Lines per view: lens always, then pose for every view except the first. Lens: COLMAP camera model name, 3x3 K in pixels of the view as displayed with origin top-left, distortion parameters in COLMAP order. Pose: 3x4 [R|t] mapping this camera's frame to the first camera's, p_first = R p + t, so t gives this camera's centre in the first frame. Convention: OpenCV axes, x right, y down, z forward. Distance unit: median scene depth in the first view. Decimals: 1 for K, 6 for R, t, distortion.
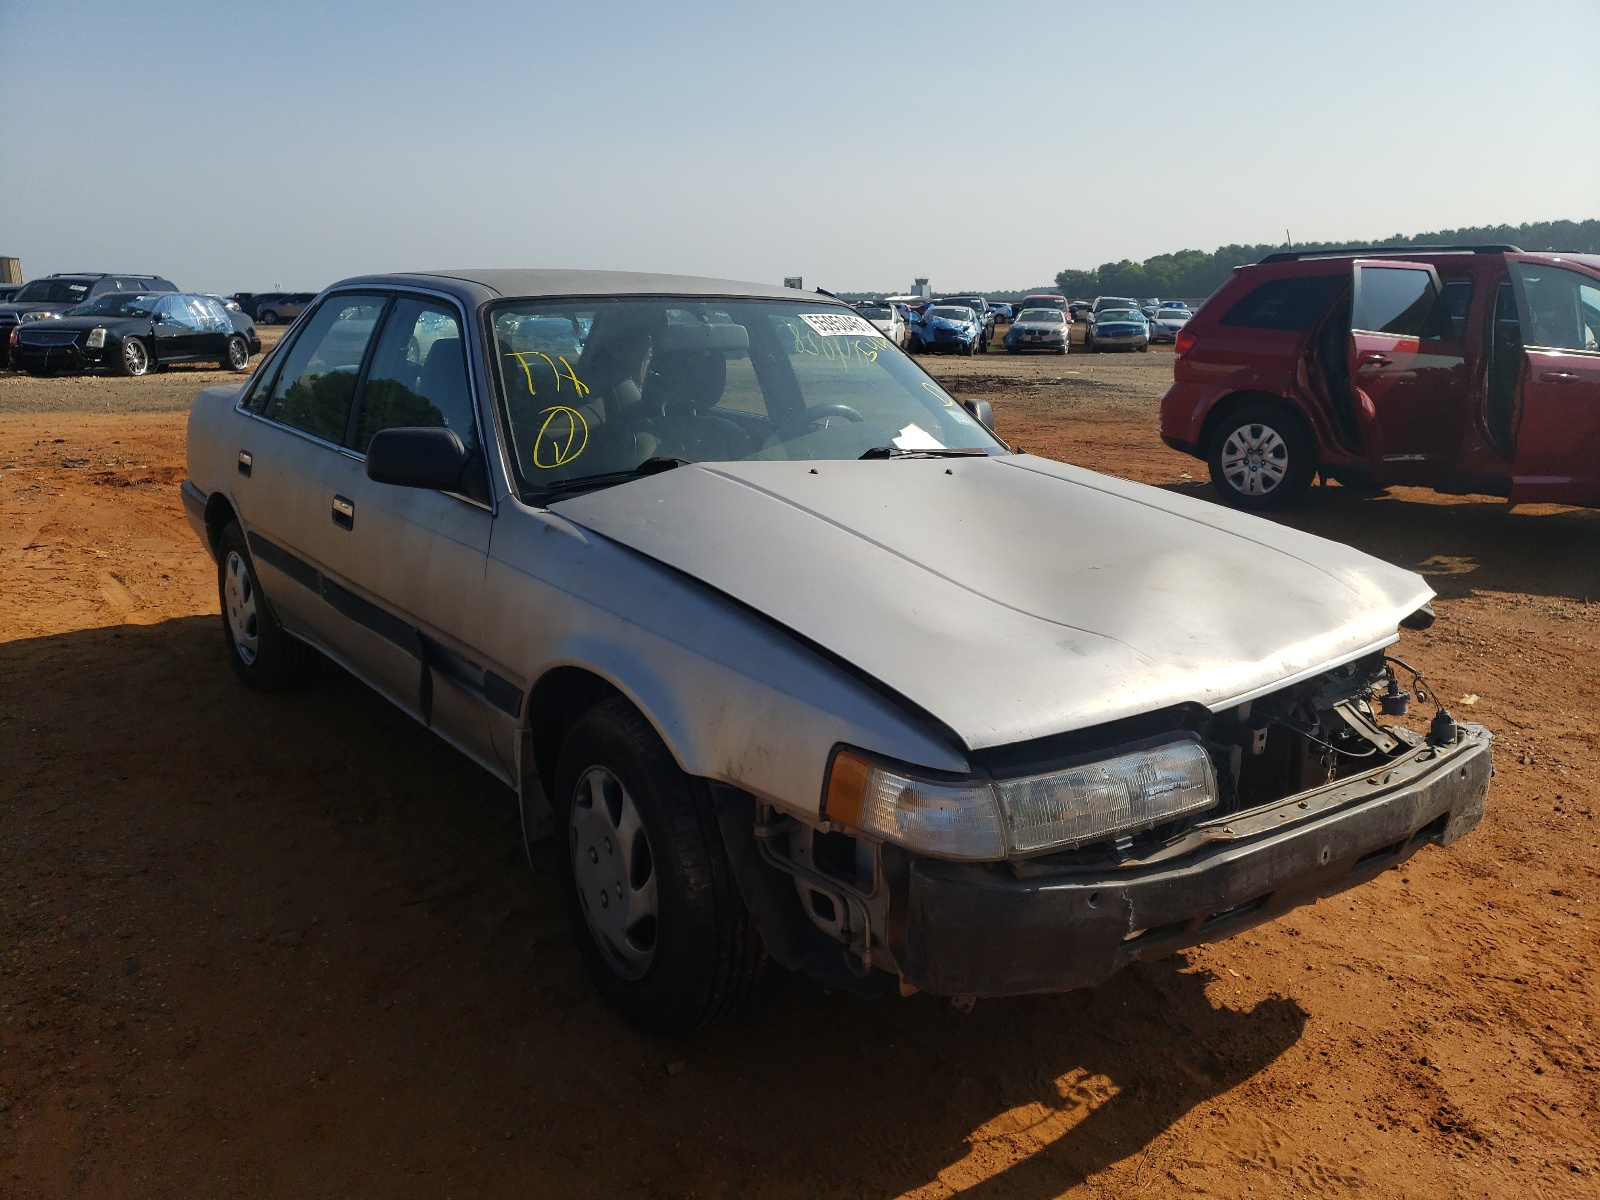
lens RADIAL K [[1232.6, 0, 800.0], [0, 1232.6, 600.0], [0, 0, 1]] dist [-0.007200, -0.003012]
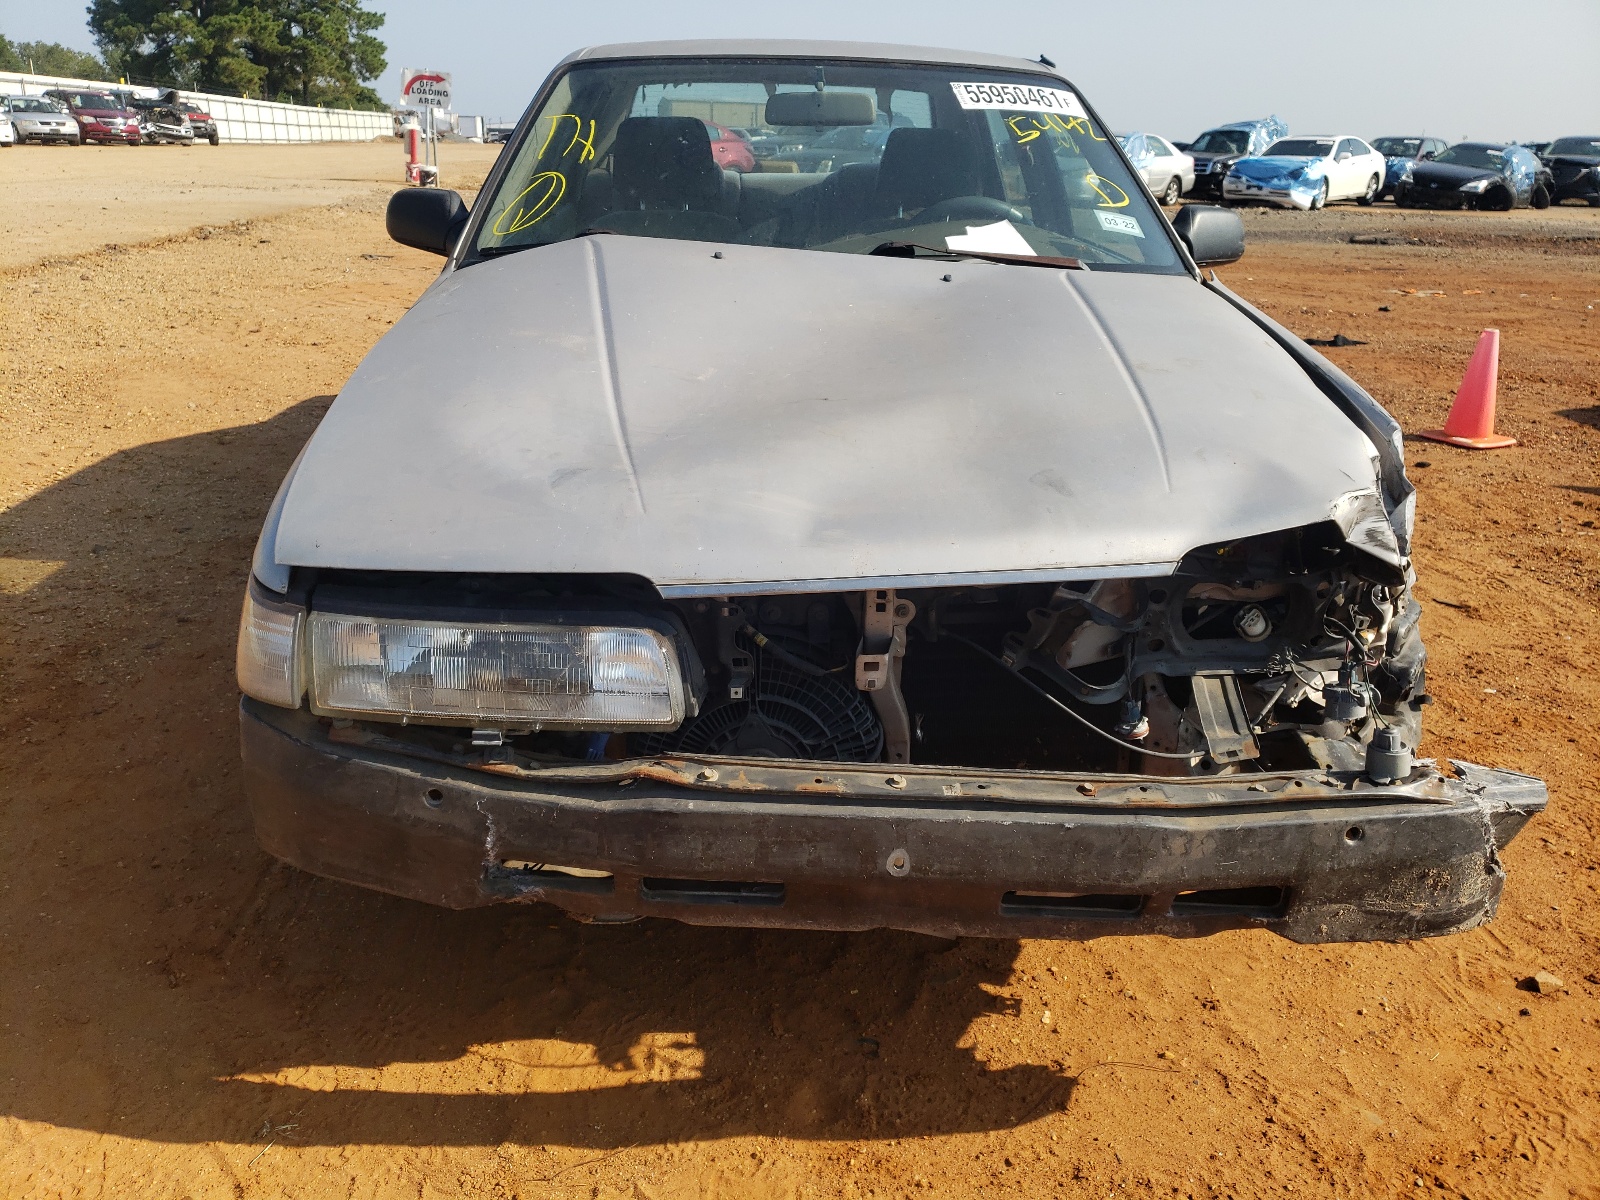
lens RADIAL K [[1232.6, 0, 800.0], [0, 1232.6, 600.0], [0, 0, 1]] dist [-0.007200, -0.003012]
pose [[0.819671, 0.204094, -0.535243, 0.676376], [-0.141954, 0.977602, 0.155382, -0.020643], [0.554967, -0.051382, 0.830284, 0.424970]]
